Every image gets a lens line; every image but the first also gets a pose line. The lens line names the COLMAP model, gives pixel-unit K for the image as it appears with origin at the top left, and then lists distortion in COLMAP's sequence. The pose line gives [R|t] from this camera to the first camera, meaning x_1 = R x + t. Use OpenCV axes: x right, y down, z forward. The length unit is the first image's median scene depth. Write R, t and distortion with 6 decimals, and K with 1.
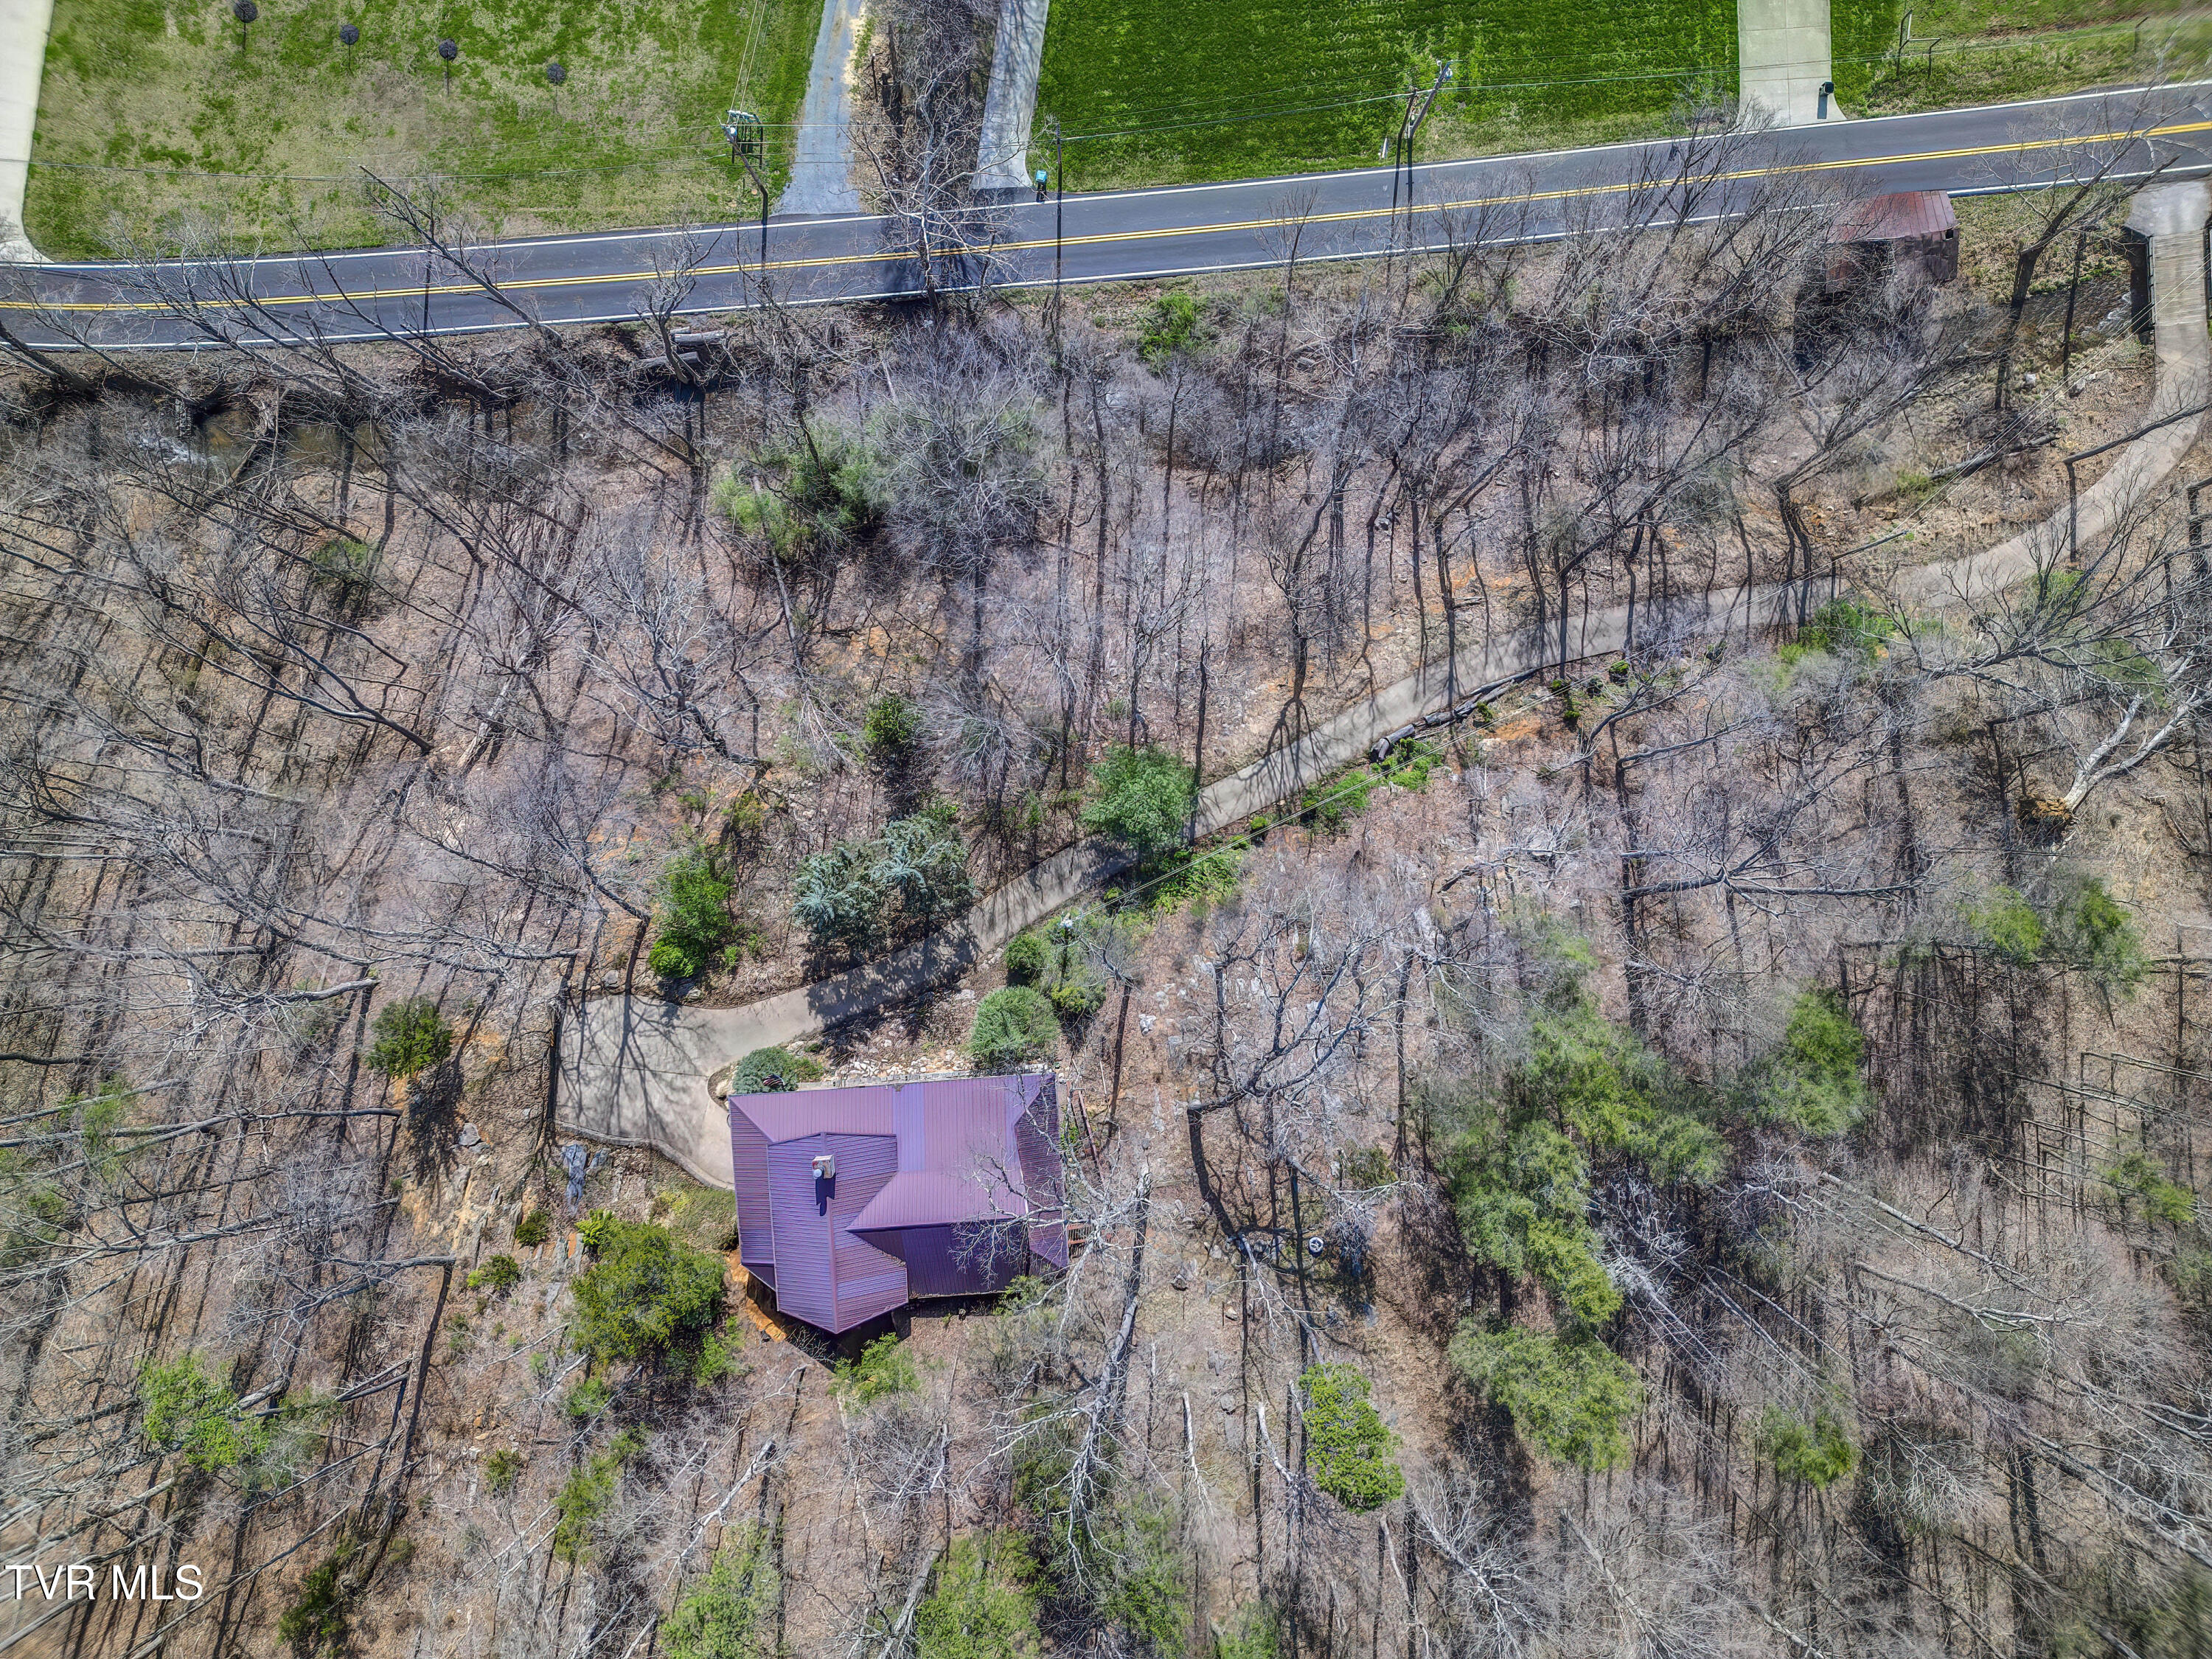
lens RADIAL K [[1555.1, 0, 1106.0], [0, 1555.1, 829.5], [0, 0, 1]] dist [0.032081, 0.000979]
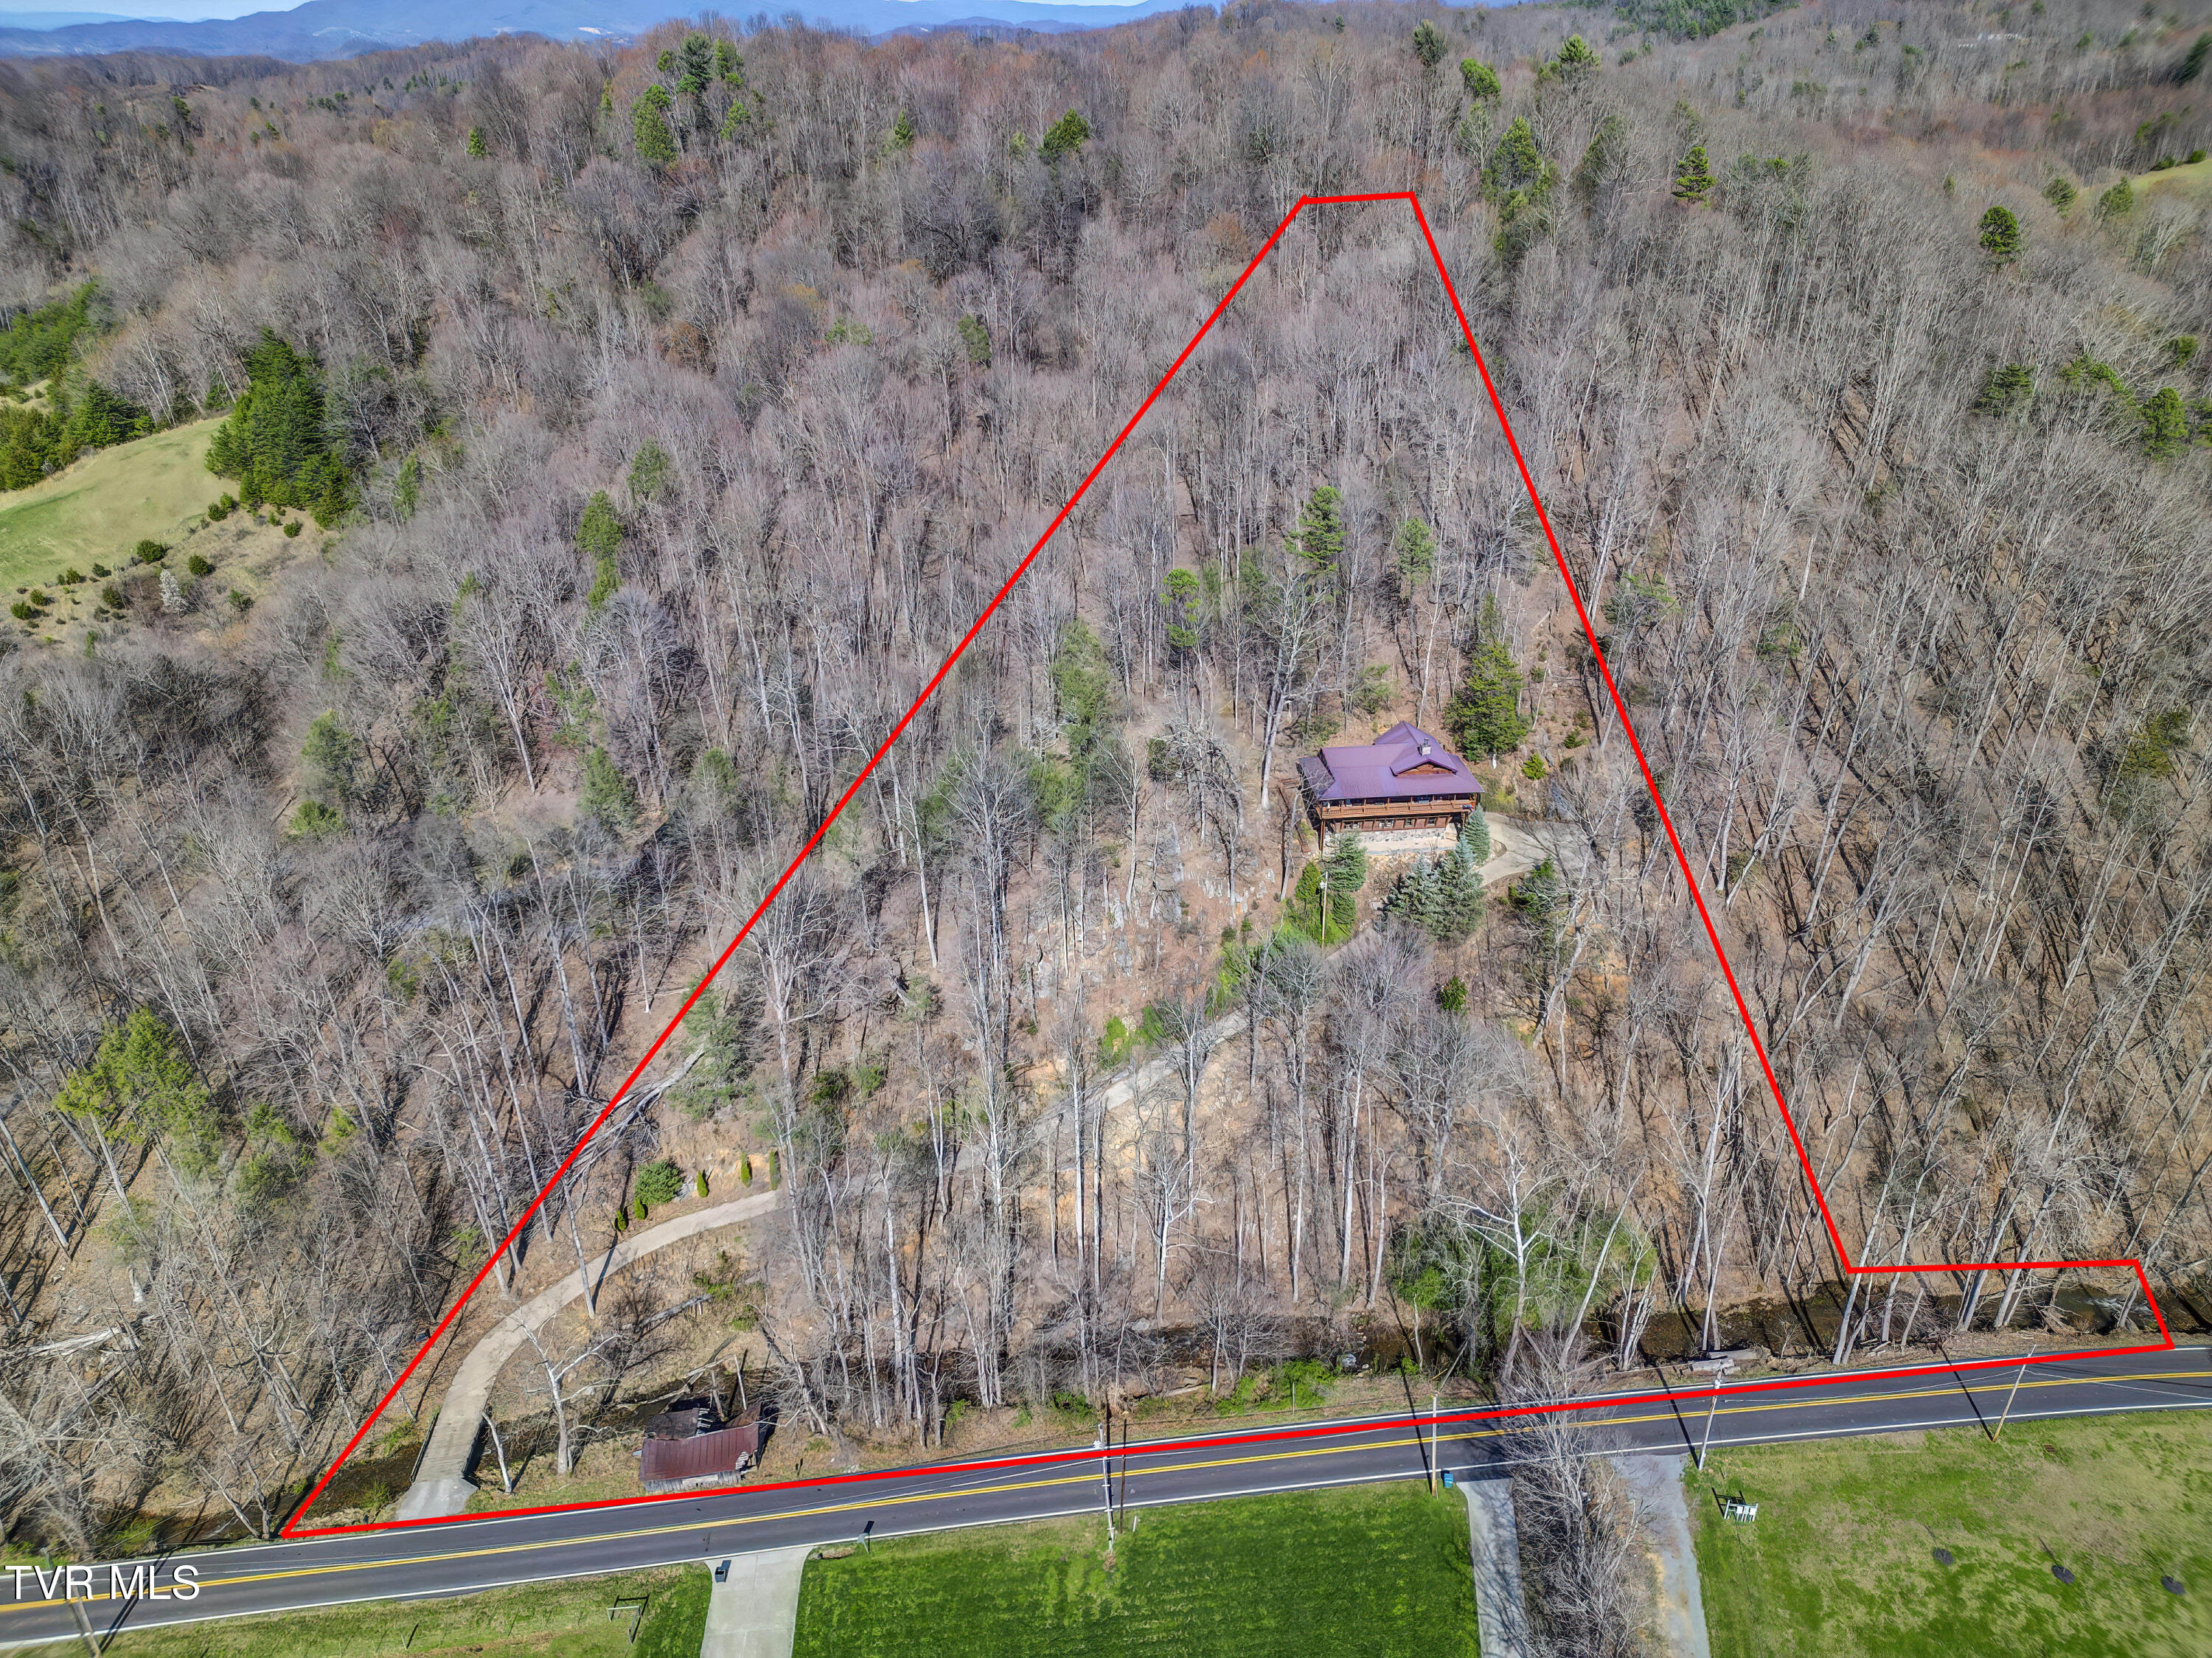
lens RADIAL K [[1533.1, 0, 1090.8], [0, 1533.1, 829.4], [0, 0, 1]] dist [0.008125, 0.000884]
pose [[-0.998745, 0.049865, 0.004643, 0.178226], [-0.019922, -0.480651, 0.876686, -1.127309], [0.045947, 0.875493, 0.481041, 0.077365]]
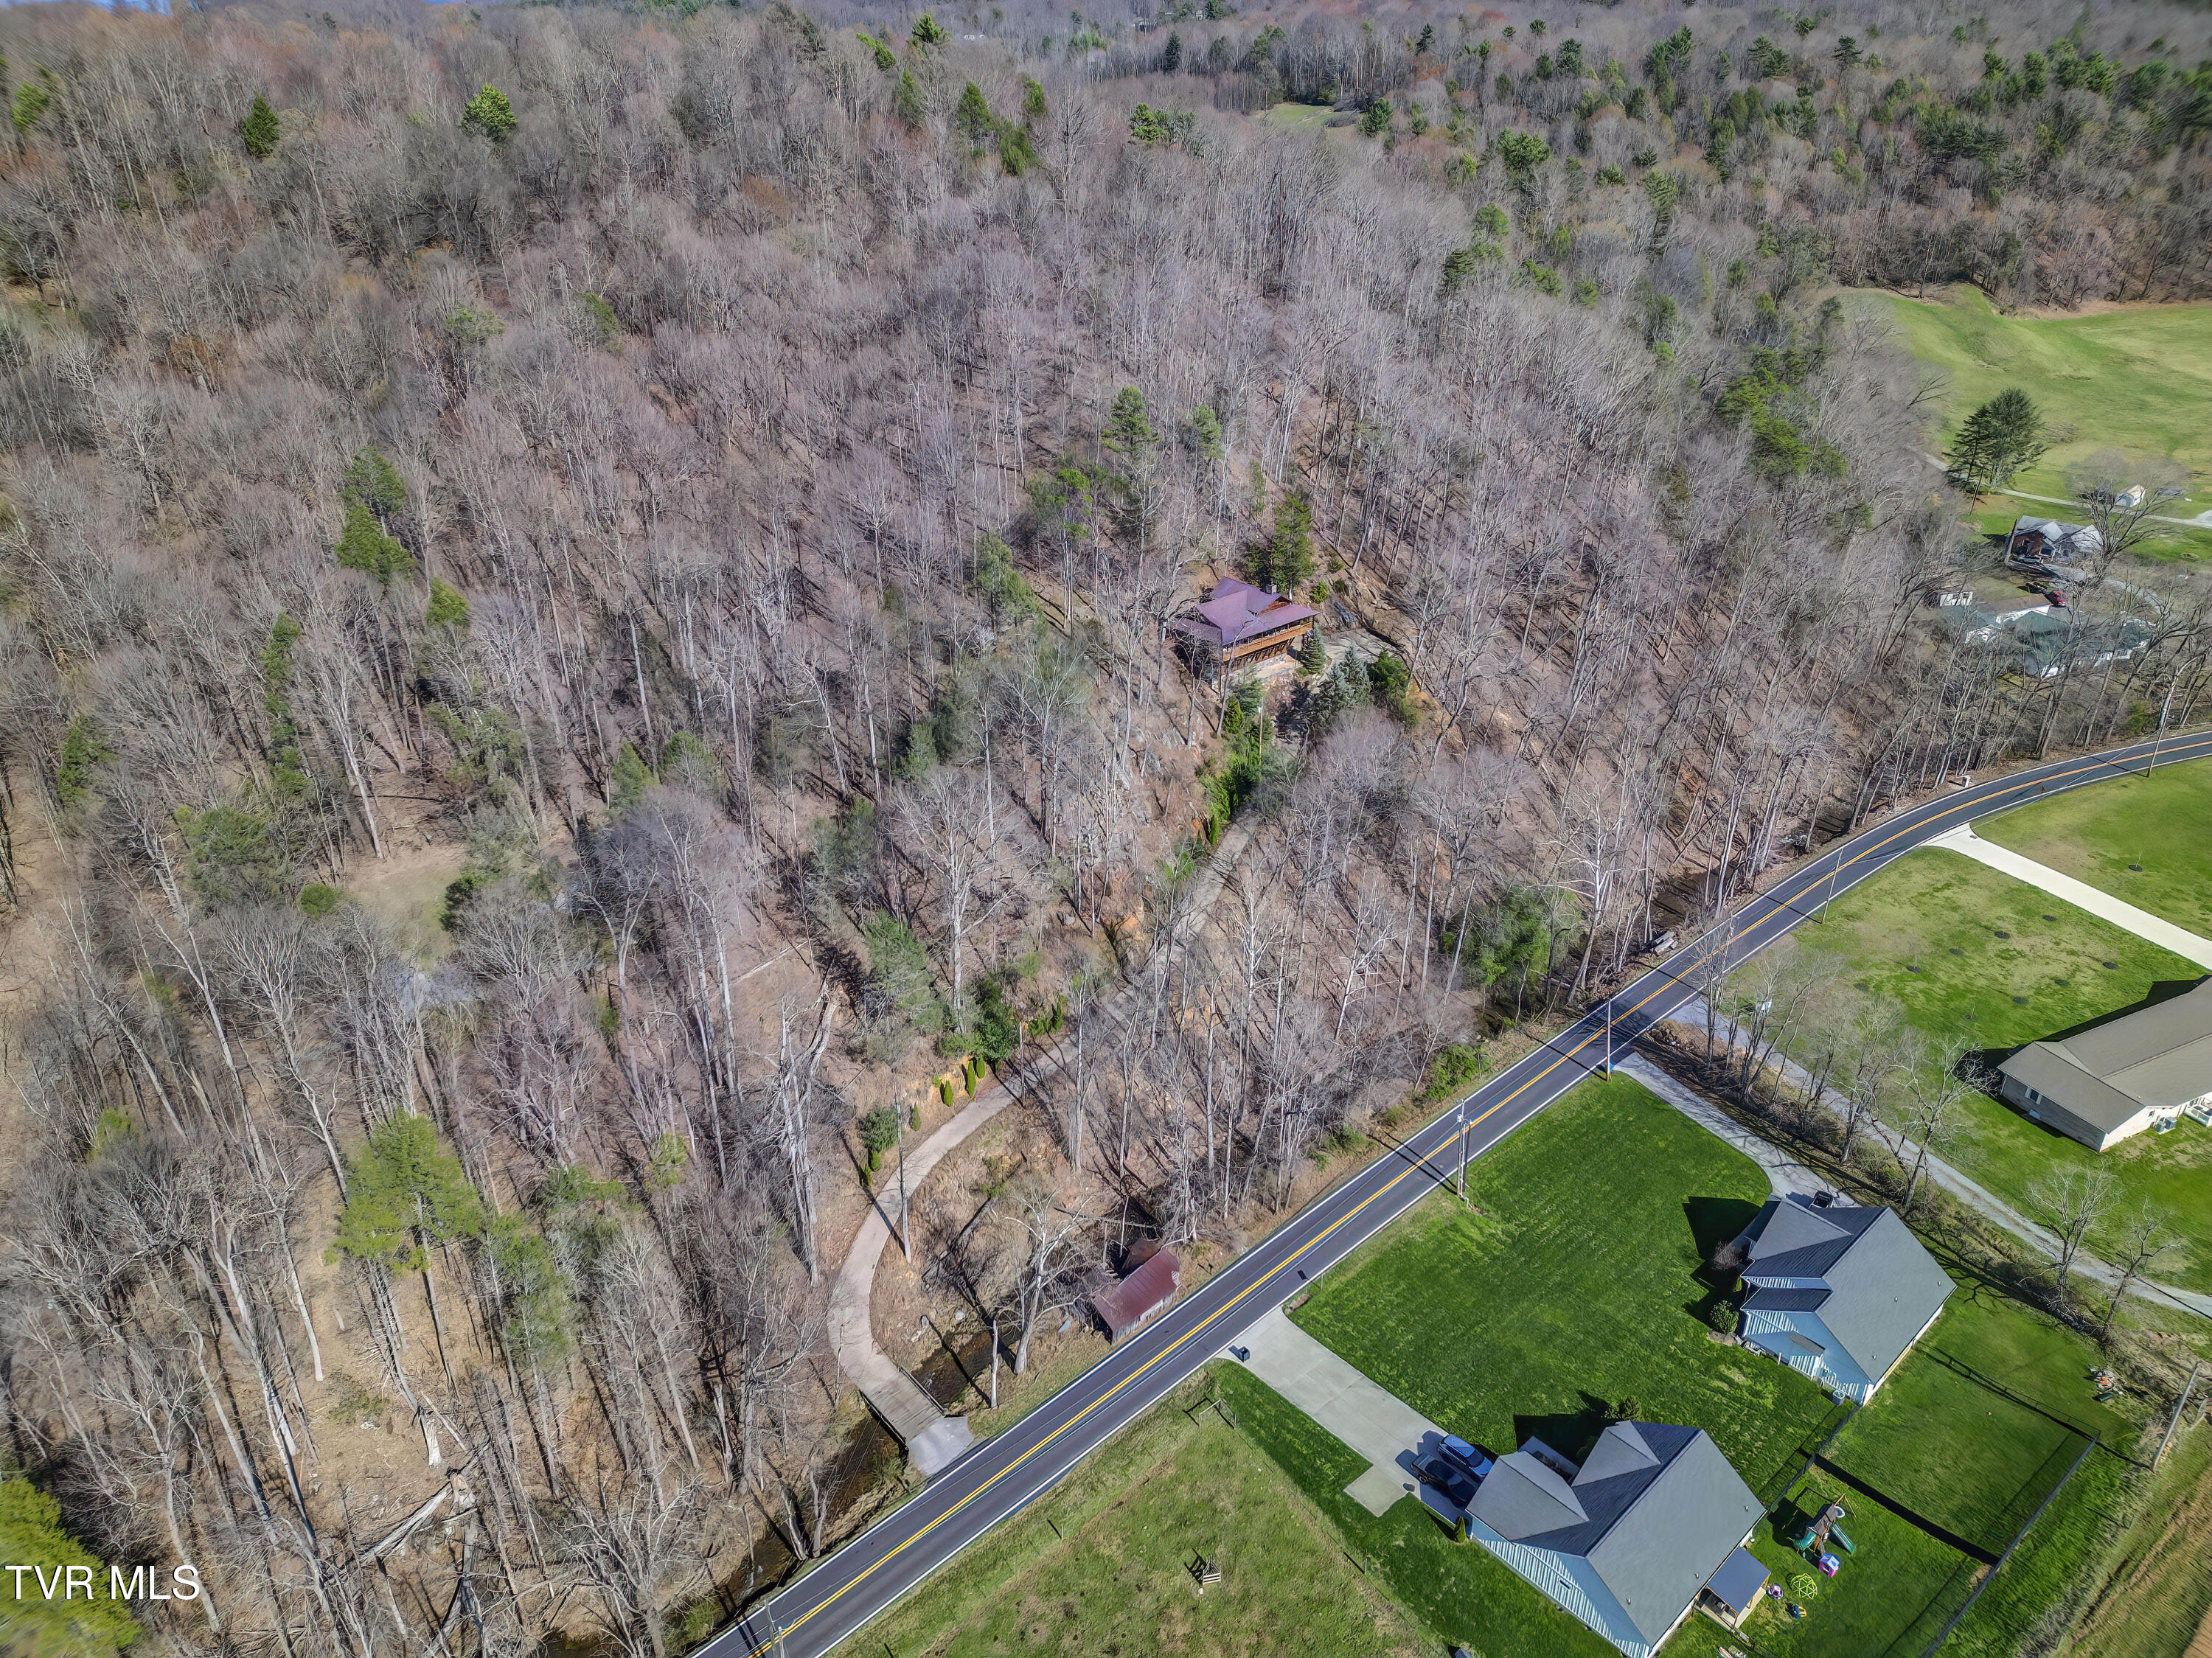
lens RADIAL K [[1555.0, 0, 1106.0], [0, 1555.0, 829.0], [0, 0, 1]] dist [0.032081, 0.000979]
pose [[-0.797970, 0.310090, -0.516805, 1.010674], [-0.602350, -0.381243, 0.701305, -1.064824], [0.020440, 0.870918, 0.491004, 0.084516]]
